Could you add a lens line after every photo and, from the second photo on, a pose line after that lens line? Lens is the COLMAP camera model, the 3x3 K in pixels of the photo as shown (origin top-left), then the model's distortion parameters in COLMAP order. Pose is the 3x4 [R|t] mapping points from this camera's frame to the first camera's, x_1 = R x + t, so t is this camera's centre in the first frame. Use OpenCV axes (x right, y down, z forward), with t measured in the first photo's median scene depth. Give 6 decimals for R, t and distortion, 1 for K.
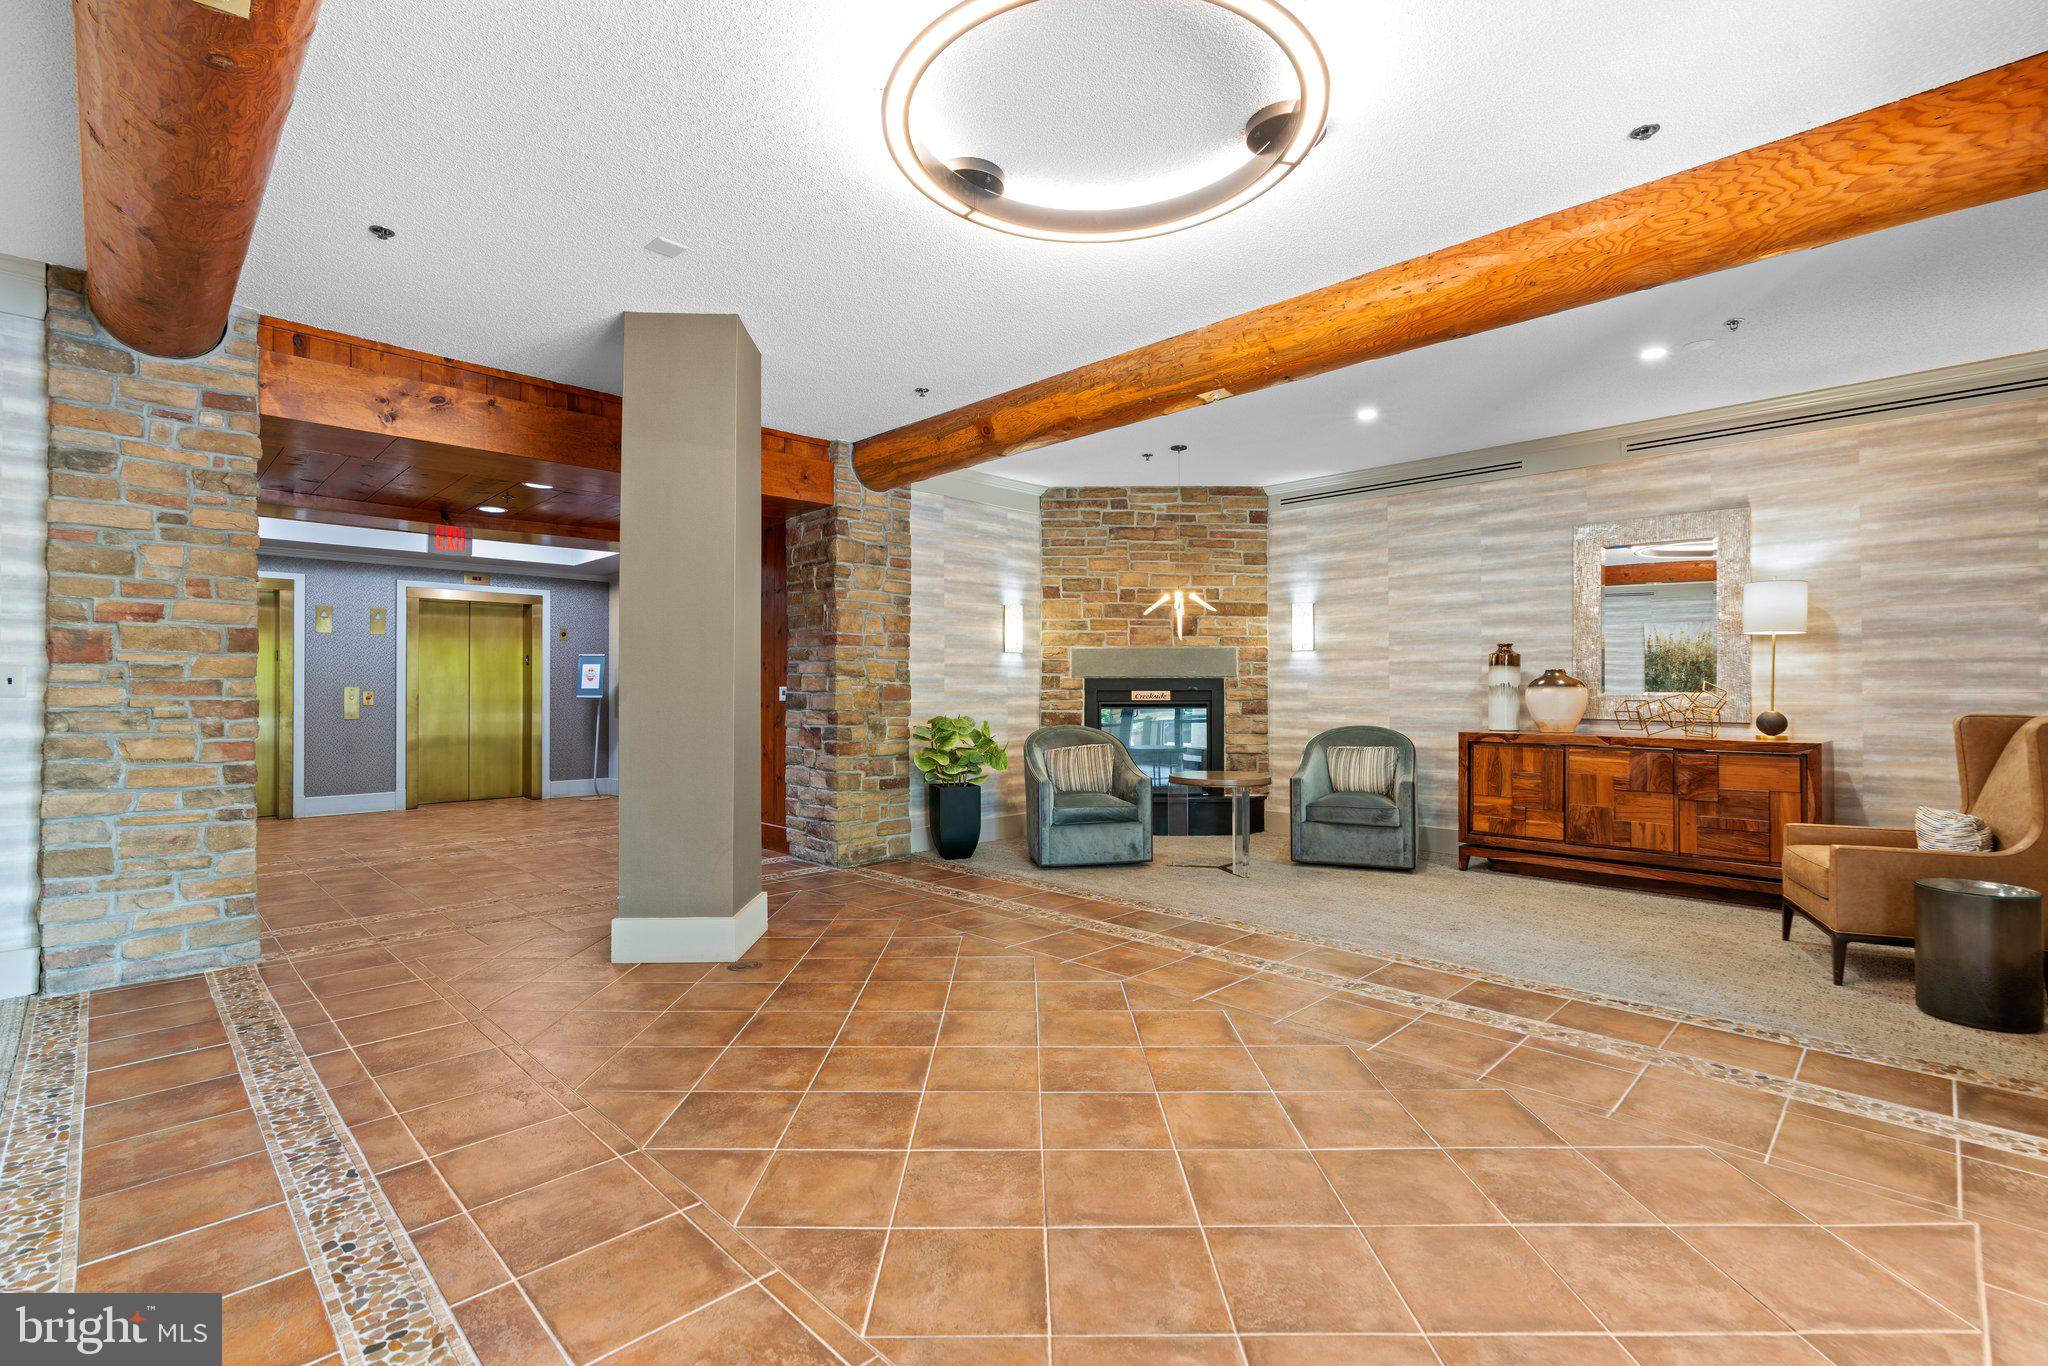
lens RADIAL K [[925.6, 0, 1028.3], [0, 925.6, 686.6], [0, 0, 1]] dist [-0.002699, 0.000028]
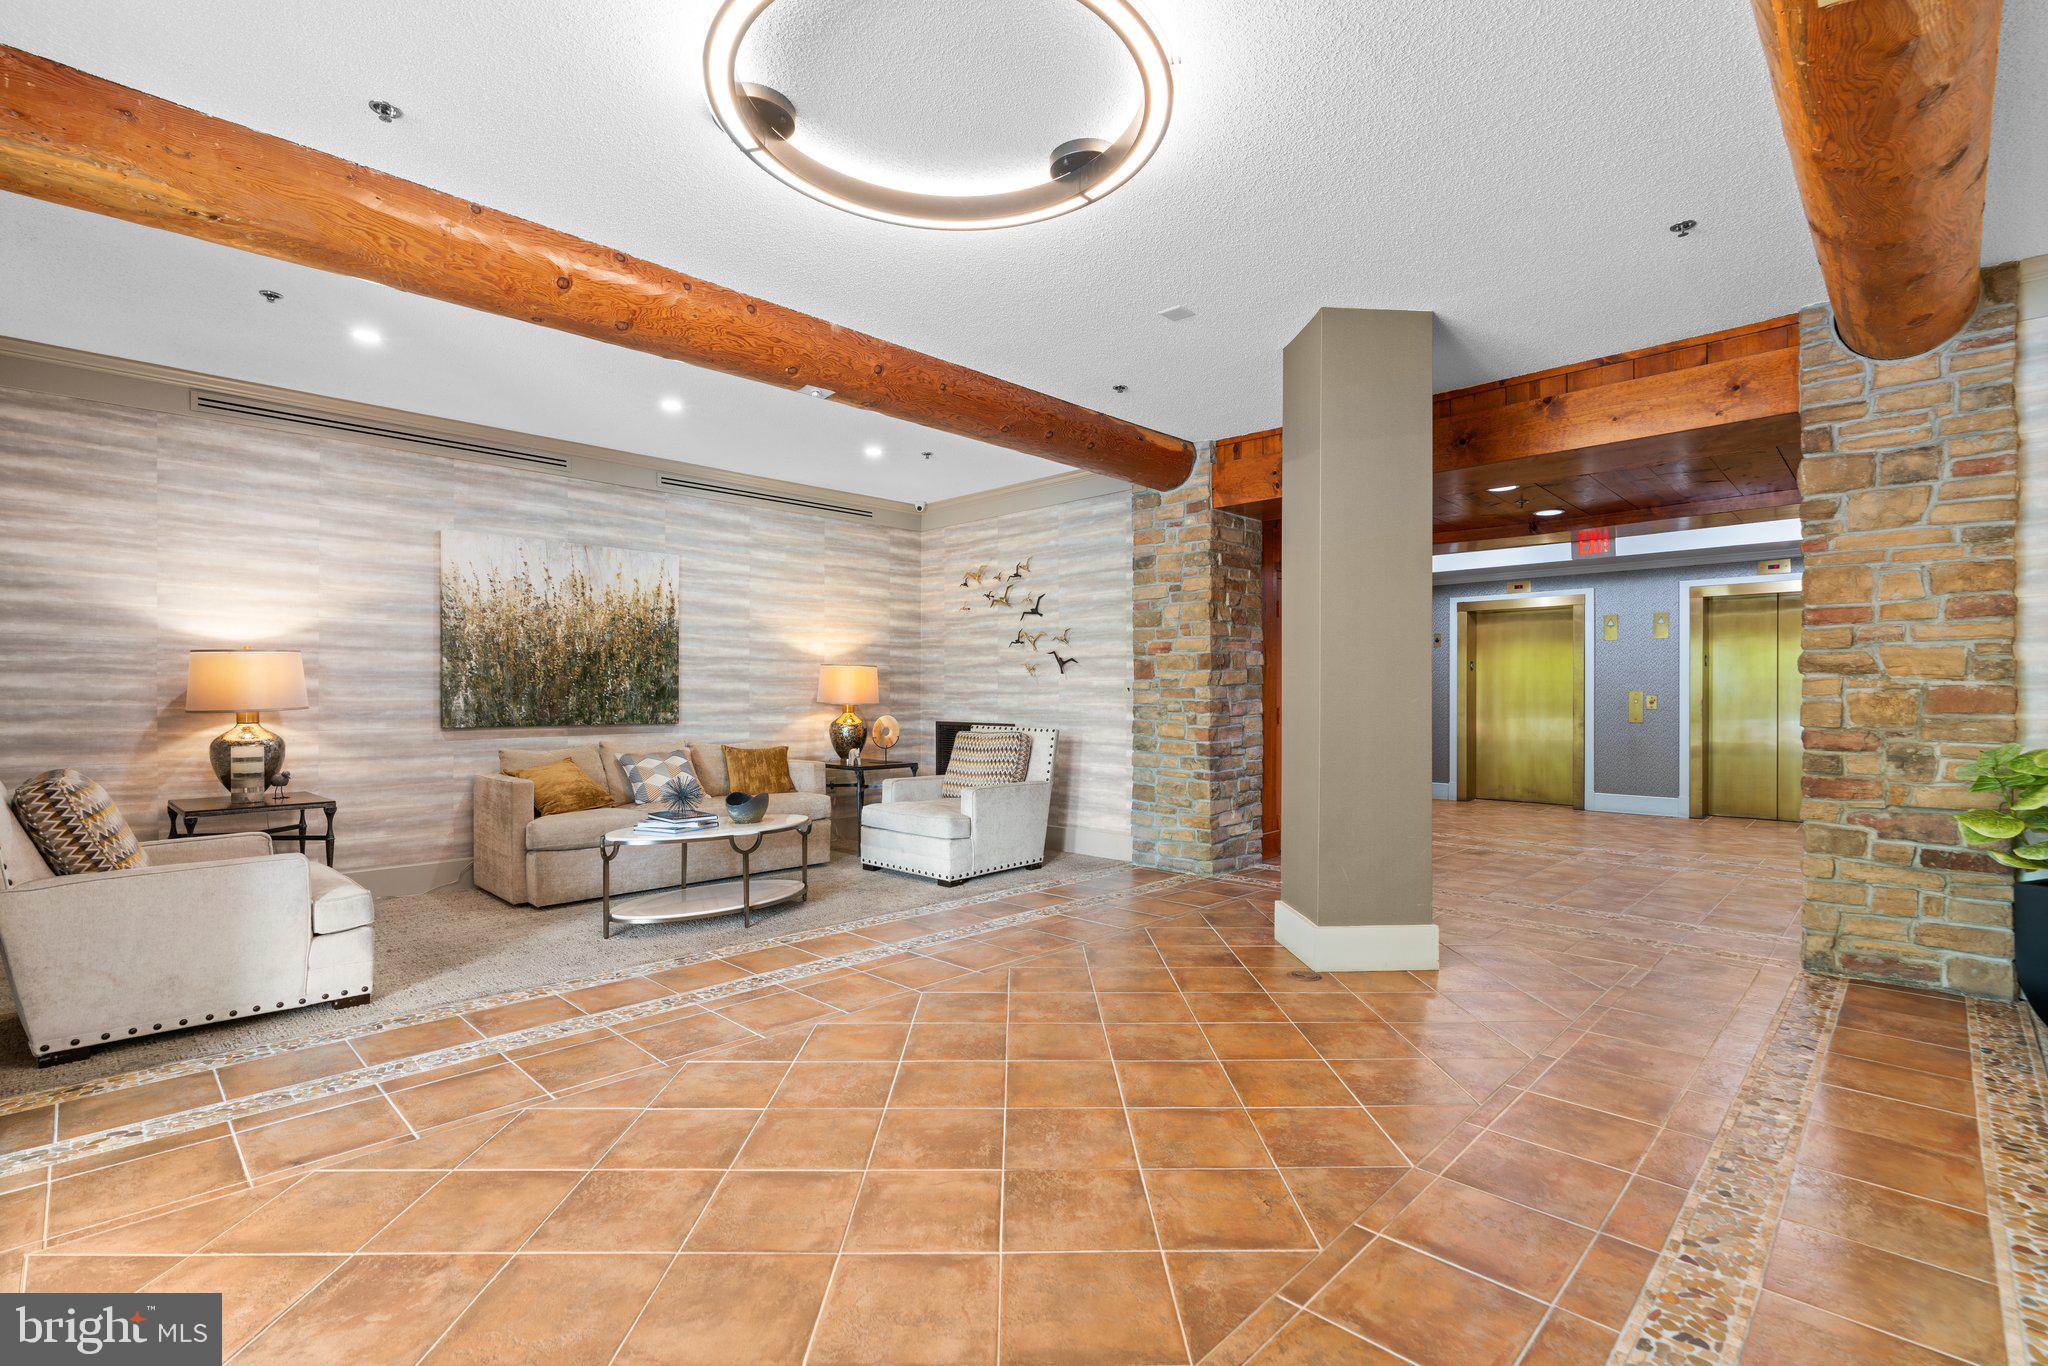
lens RADIAL K [[930.1, 0, 1017.7], [0, 930.1, 701.3], [0, 0, 1]] dist [-0.013341, 0.000354]
pose [[-0.001716, 0.008856, -0.999959, 0.675066], [0.003410, 0.999955, 0.008850, 0.000630], [0.999993, -0.003395, -0.001746, 0.697332]]
